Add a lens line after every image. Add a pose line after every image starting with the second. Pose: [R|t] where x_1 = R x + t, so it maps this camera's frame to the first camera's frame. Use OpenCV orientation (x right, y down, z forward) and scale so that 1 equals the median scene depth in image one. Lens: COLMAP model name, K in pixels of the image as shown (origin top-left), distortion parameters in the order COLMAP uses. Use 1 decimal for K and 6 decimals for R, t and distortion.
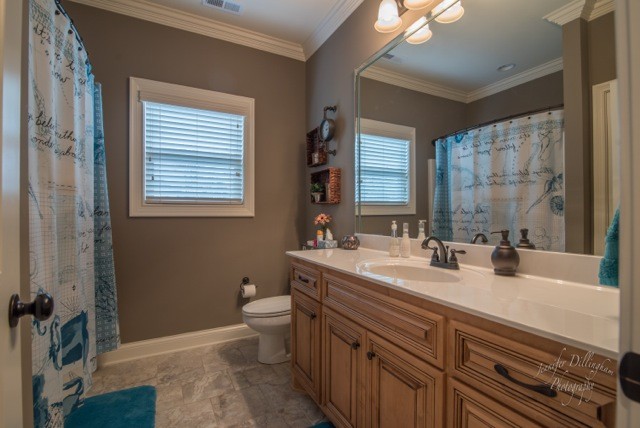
lens RADIAL K [[312.3, 0, 320.0], [0, 312.3, 214.0], [0, 0, 1]] dist [0.000769, 0.000154]
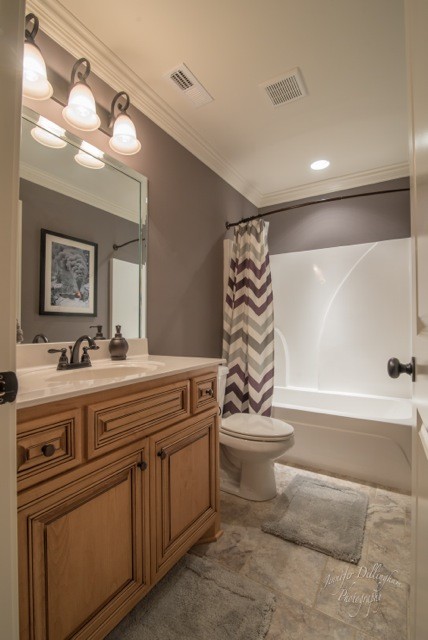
lens RADIAL K [[295.7, 0, 214.0], [0, 295.7, 320.0], [0, 0, 1]] dist [-0.013166, -0.000017]
pose [[-0.484284, 0.017650, 0.874733, -0.630002], [0.005036, 0.999836, -0.017386, 0.047210], [-0.874896, -0.004014, -0.484294, 1.148940]]
